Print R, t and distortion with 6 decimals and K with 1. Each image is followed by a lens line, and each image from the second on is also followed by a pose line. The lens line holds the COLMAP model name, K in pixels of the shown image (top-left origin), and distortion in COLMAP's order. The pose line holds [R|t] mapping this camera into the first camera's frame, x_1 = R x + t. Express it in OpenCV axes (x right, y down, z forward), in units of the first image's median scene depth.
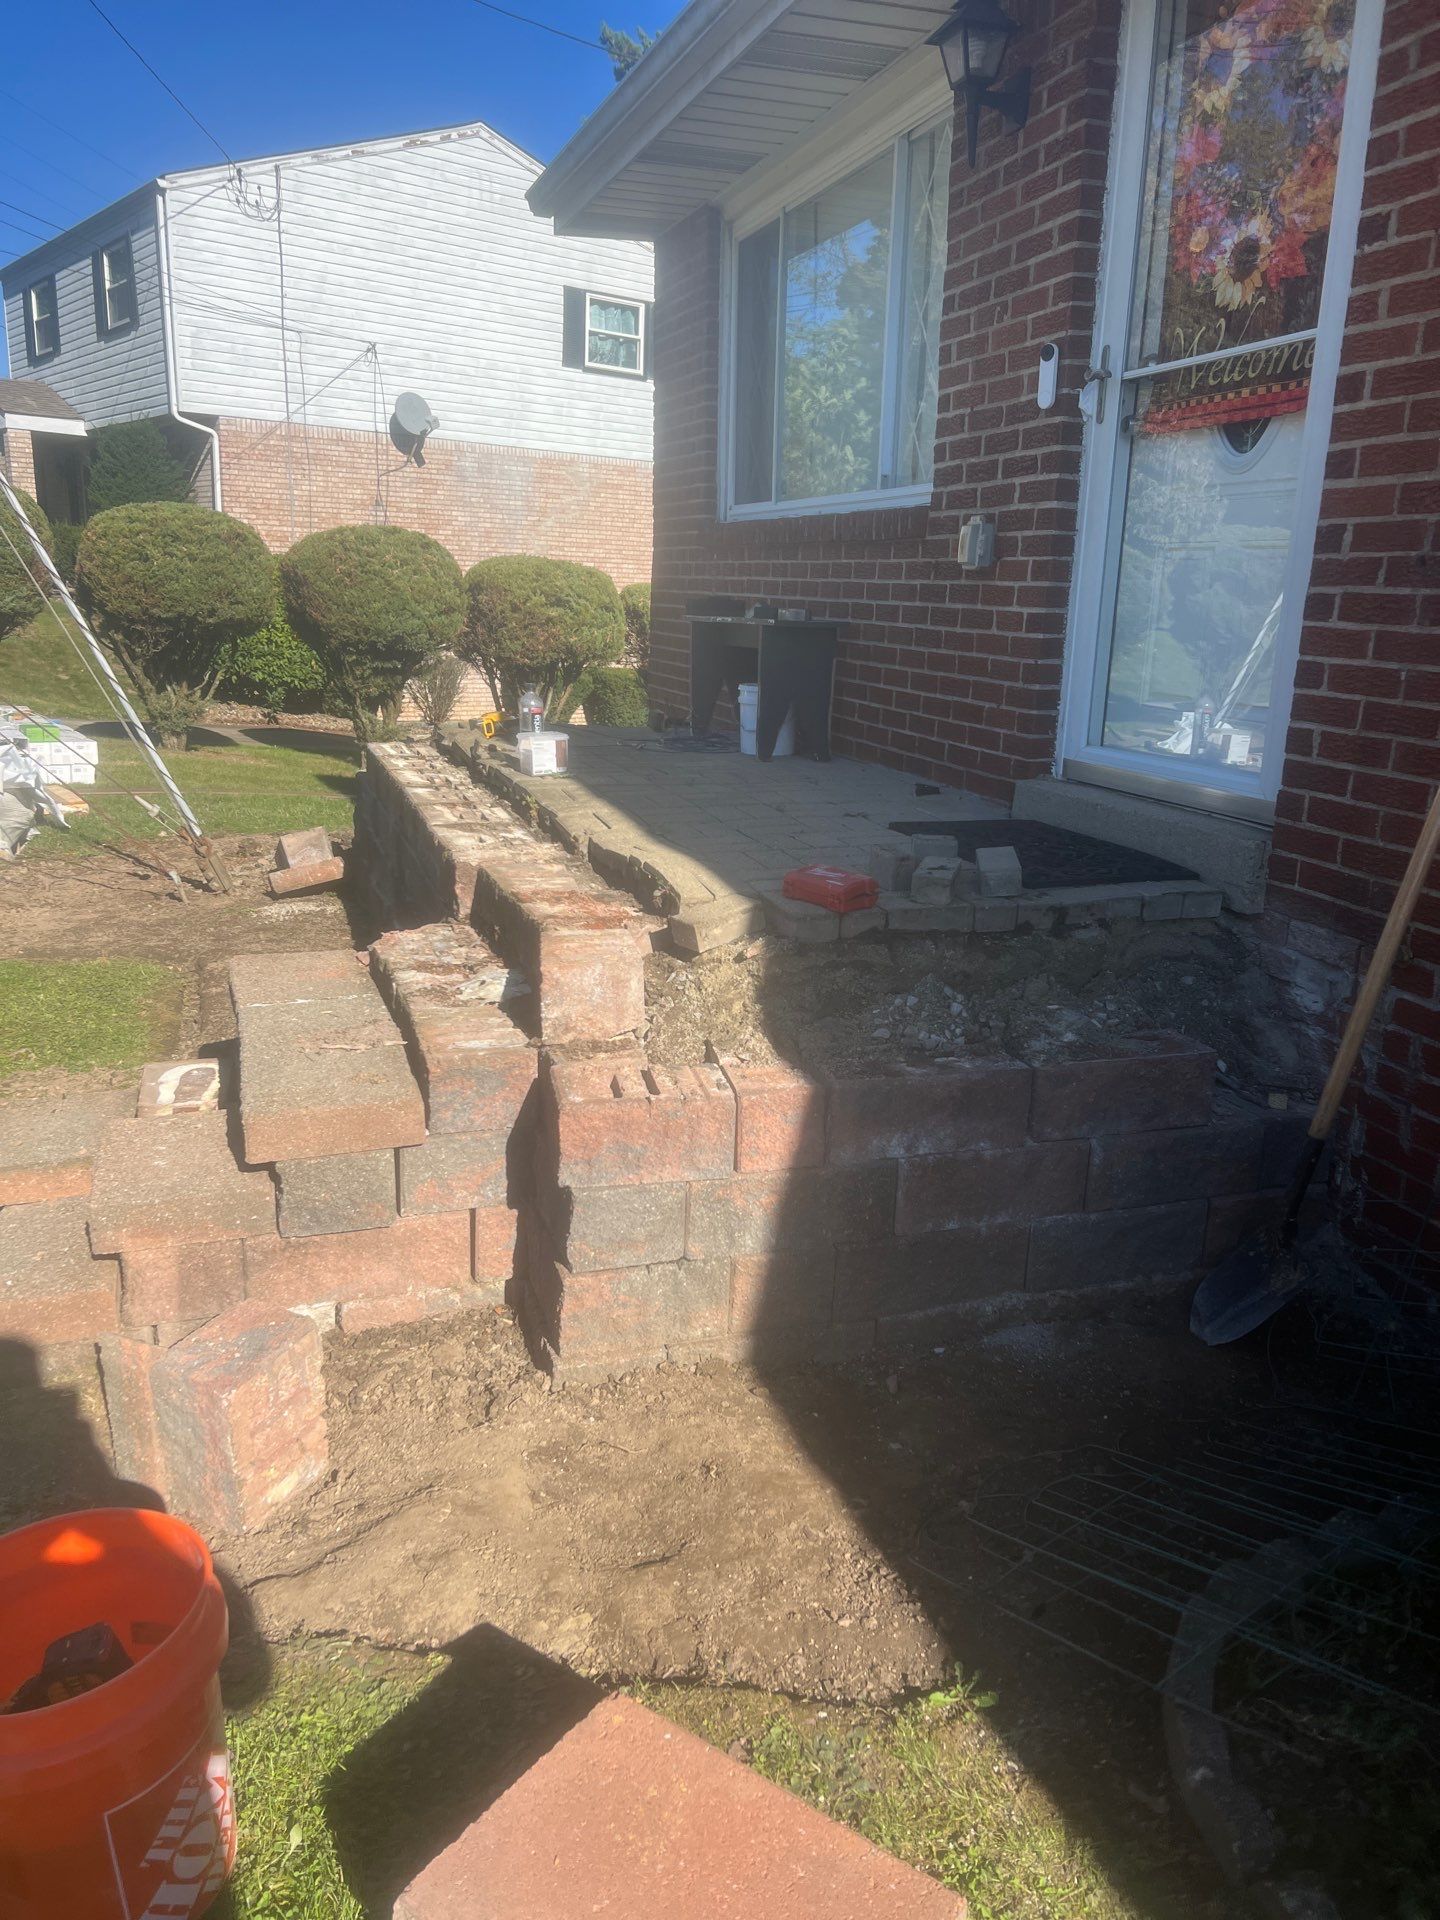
lens RADIAL K [[1459.5, 0, 719.5], [0, 1459.5, 969.4], [0, 0, 1]] dist [0.048769, -0.041061]
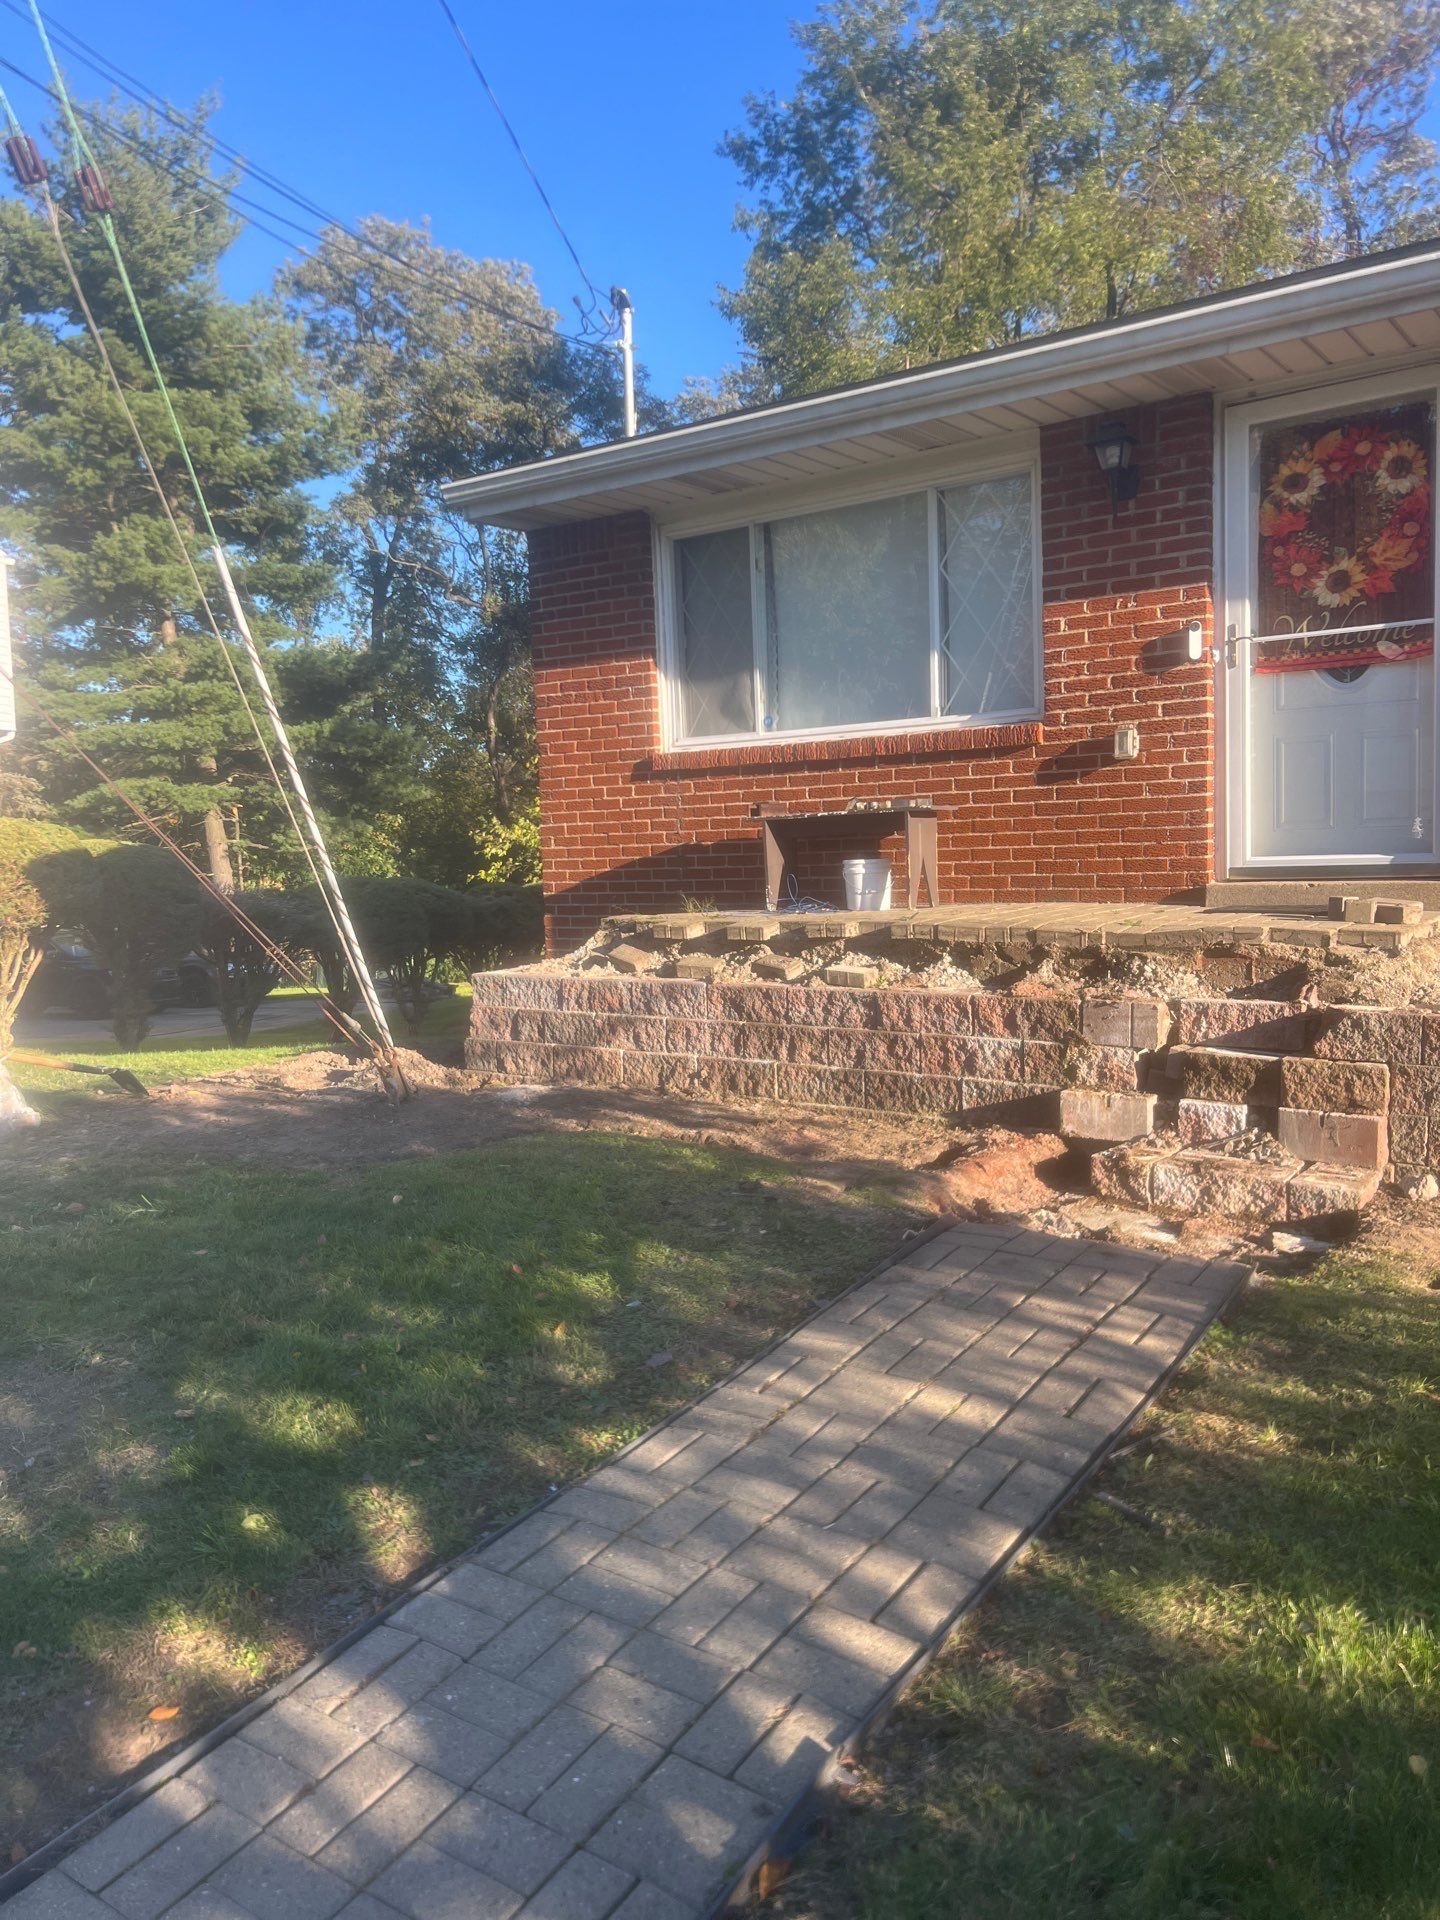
lens RADIAL K [[1445.8, 0, 733.6], [0, 1445.8, 970.2], [0, 0, 1]] dist [0.035386, -0.035275]
pose [[0.798800, -0.100763, 0.593098, -1.125860], [0.205313, 0.972344, -0.111326, 0.027448], [-0.565478, 0.210698, 0.797397, 0.074218]]
